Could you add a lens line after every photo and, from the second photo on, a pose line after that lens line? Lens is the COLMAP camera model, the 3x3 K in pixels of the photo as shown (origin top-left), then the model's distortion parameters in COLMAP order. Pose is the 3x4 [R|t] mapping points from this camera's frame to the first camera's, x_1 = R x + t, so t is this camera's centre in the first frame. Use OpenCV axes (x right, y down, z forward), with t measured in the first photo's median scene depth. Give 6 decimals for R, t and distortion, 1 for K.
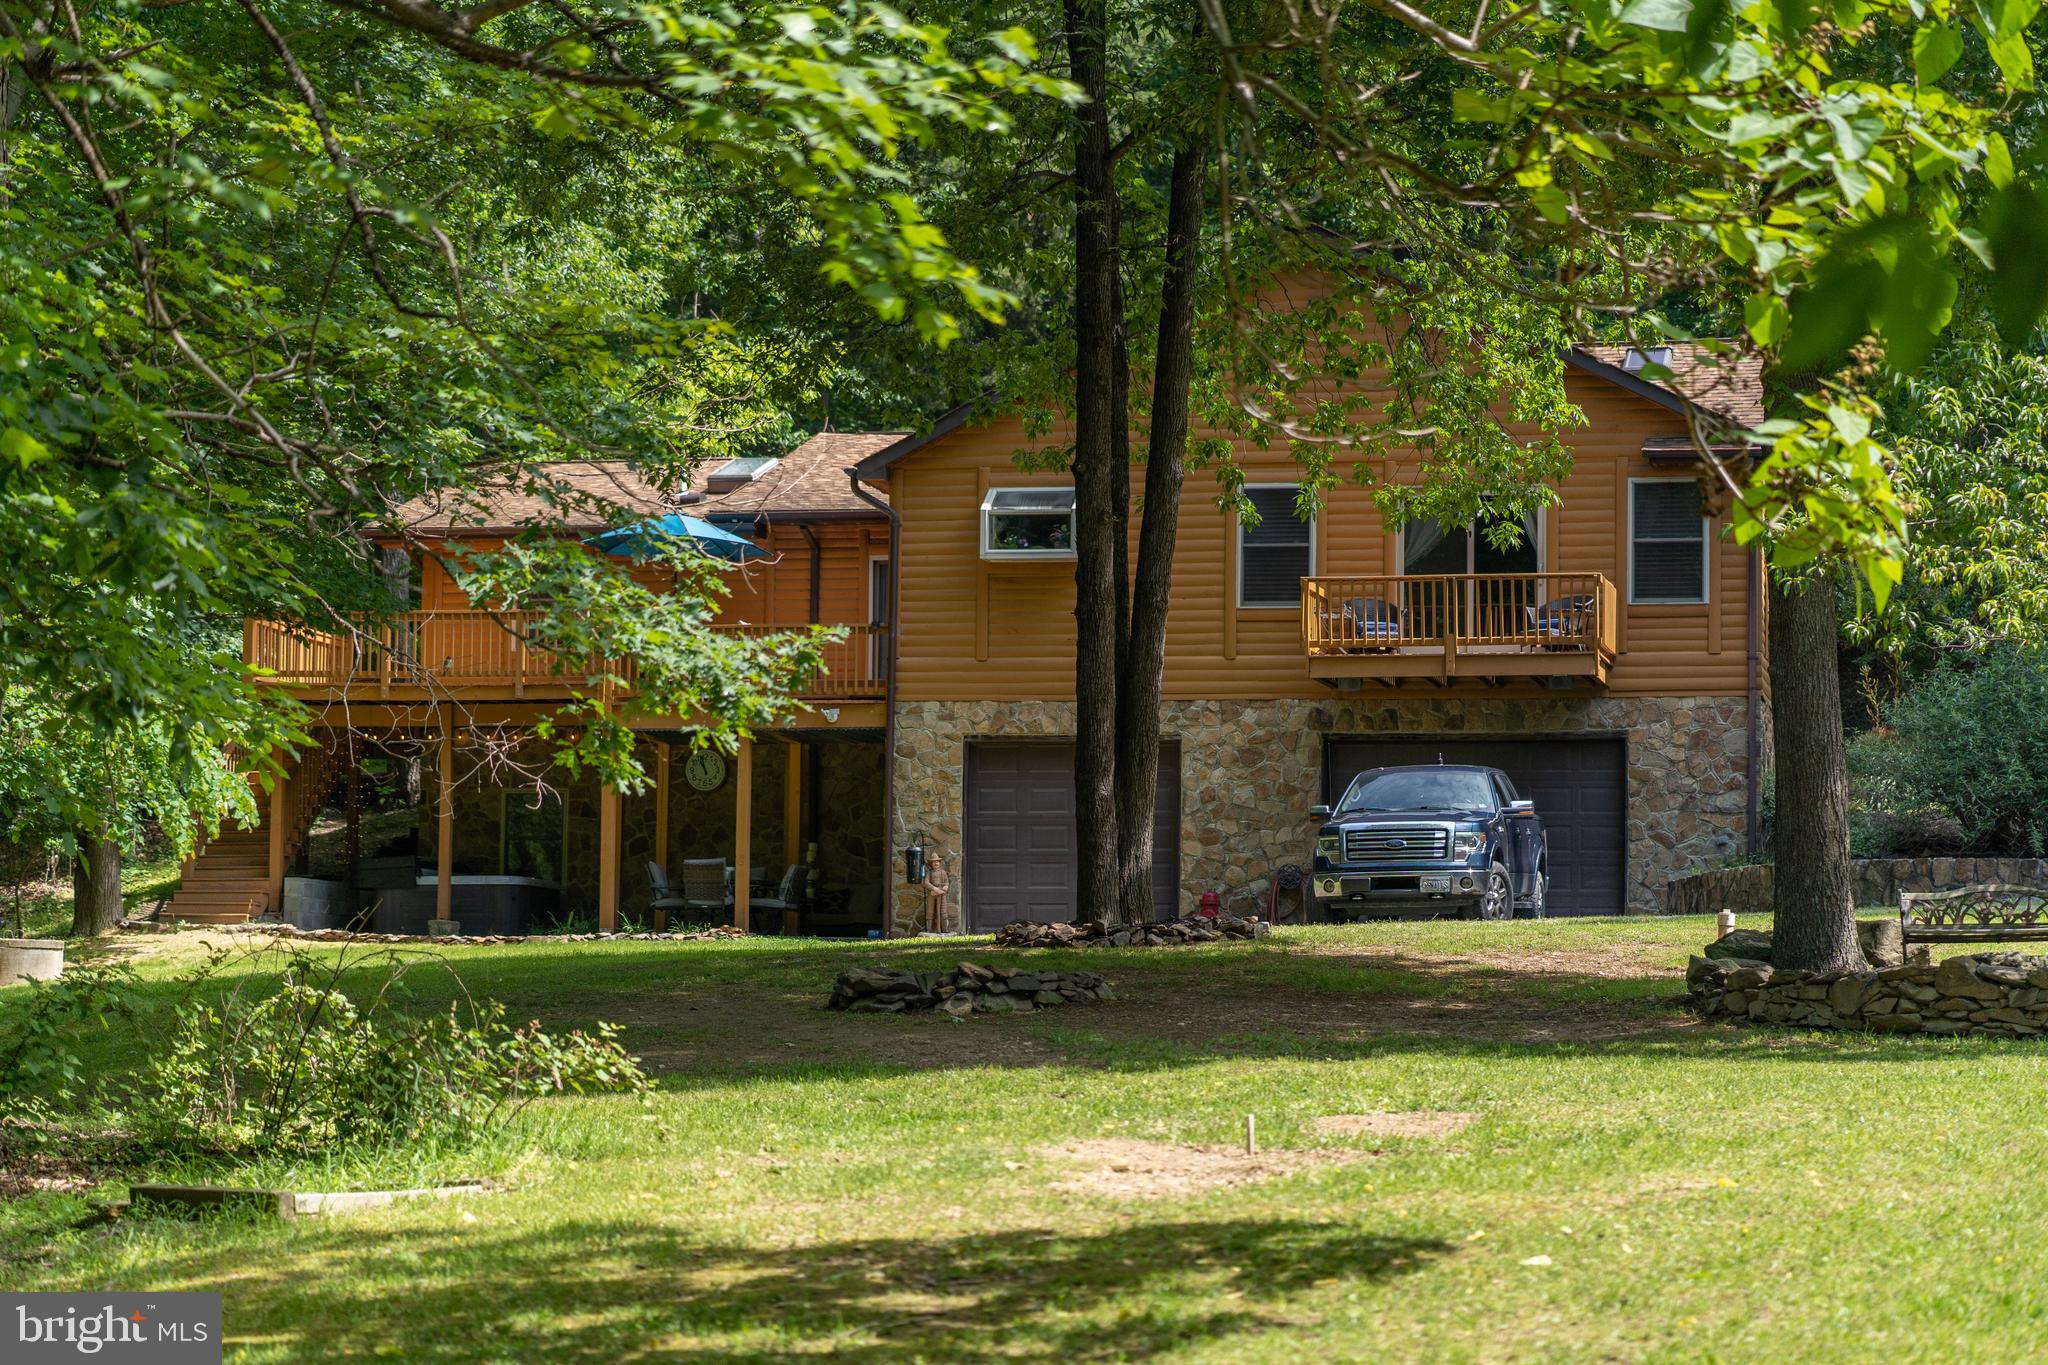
lens RADIAL K [[4926.1, 0, 1026.0], [0, 4926.1, 678.9], [0, 0, 1]] dist [-0.005592, 0.000000]
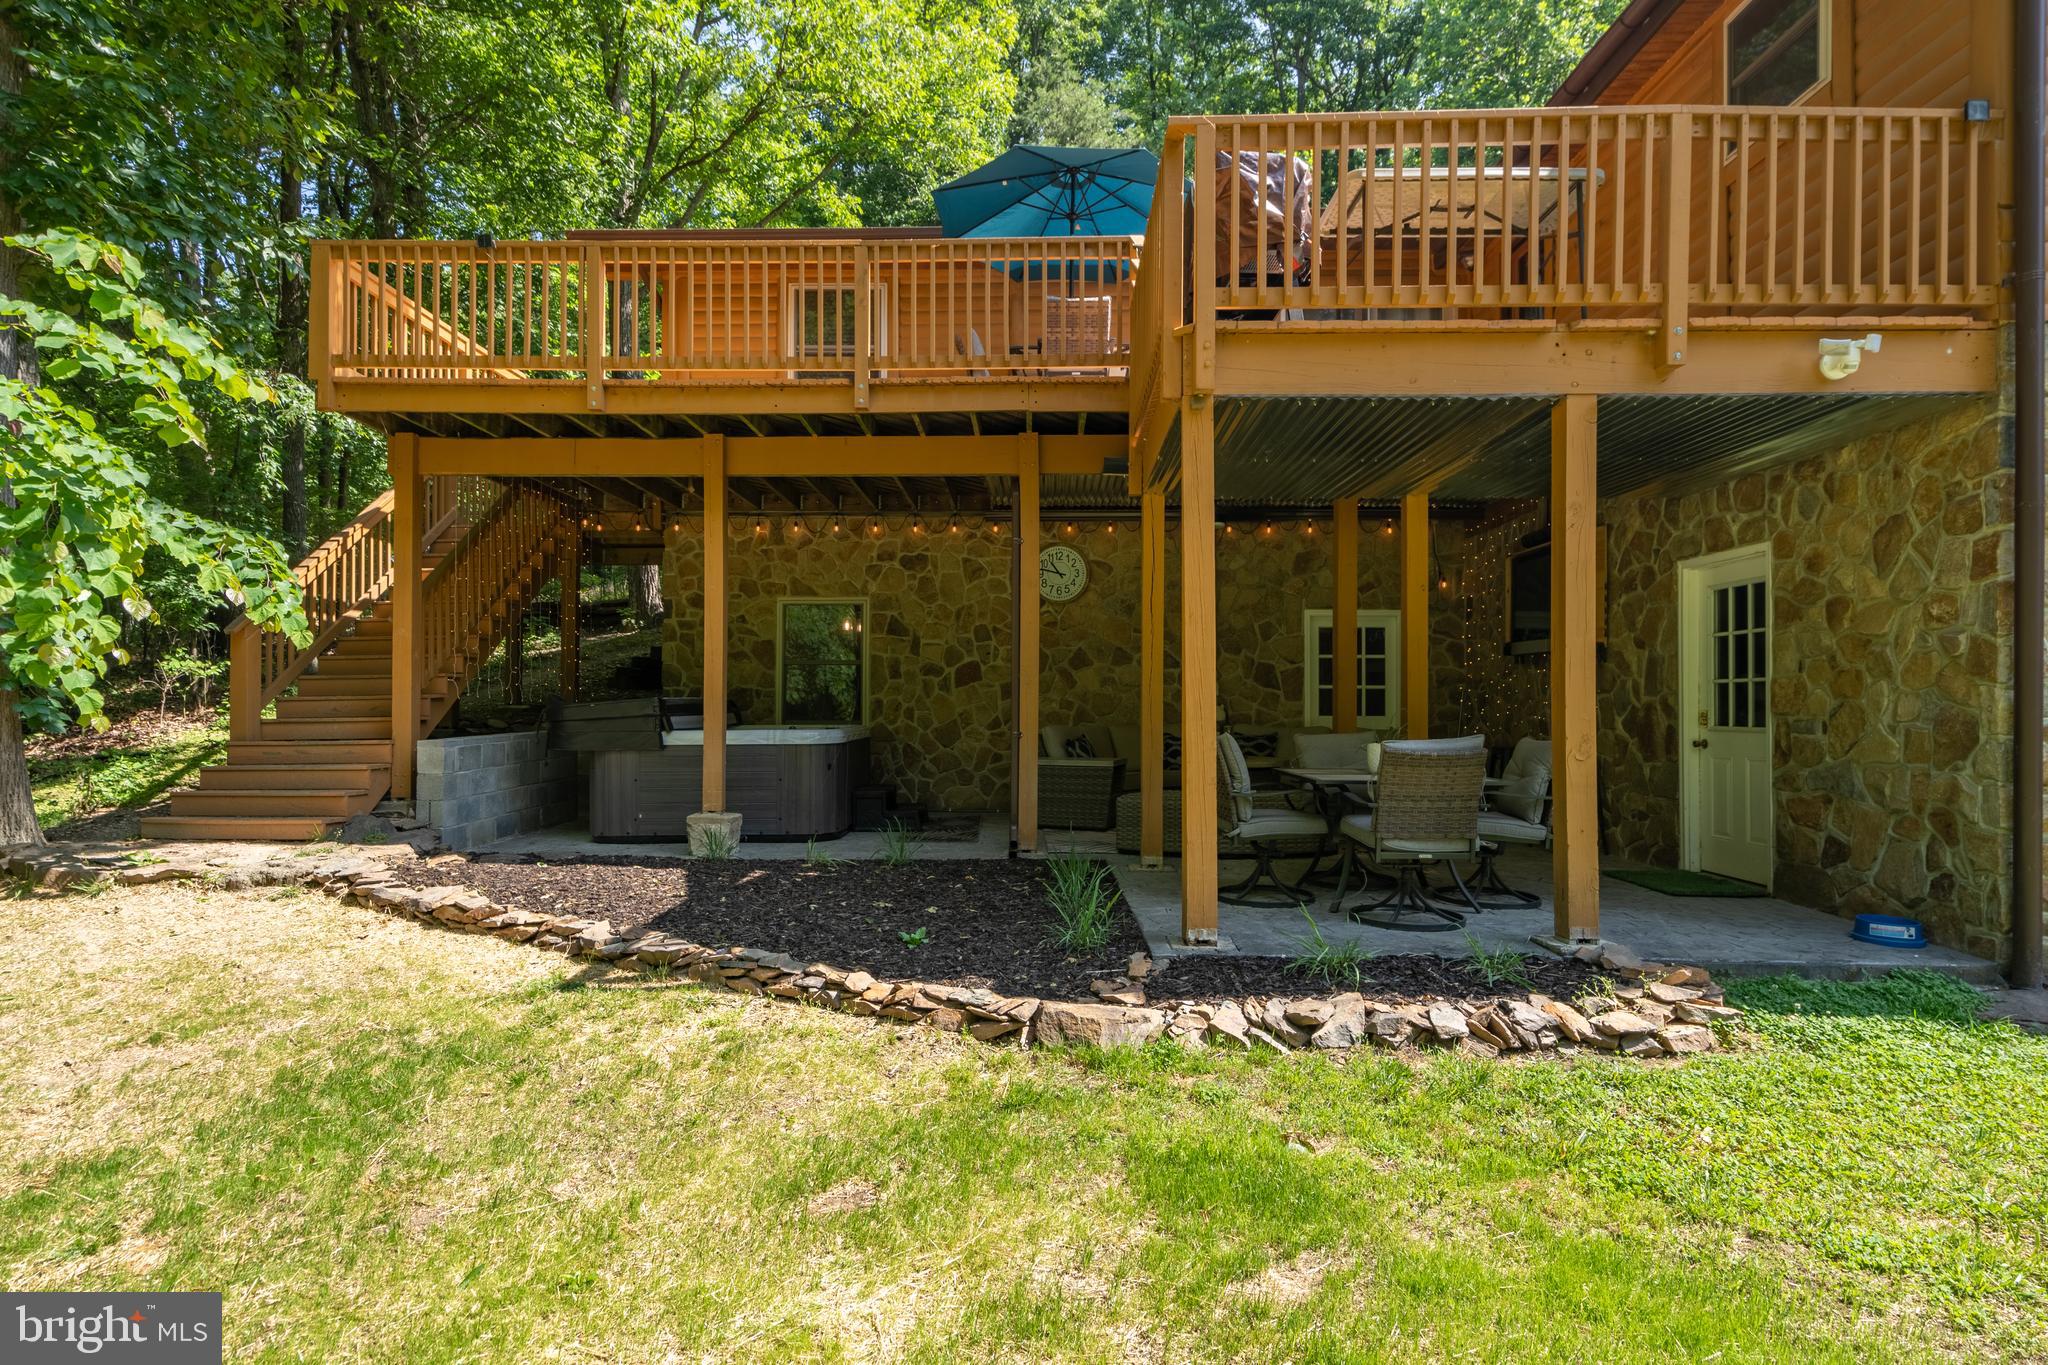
lens RADIAL K [[1040.5, 0, 1024.2], [0, 1040.5, 694.2], [0, 0, 1]] dist [-0.001648, 0.002038]
pose [[0.976044, -0.007302, 0.217452, -0.116761], [-0.010471, 0.996702, 0.080471, 0.026769], [-0.217323, -0.080820, 0.972748, 0.934810]]
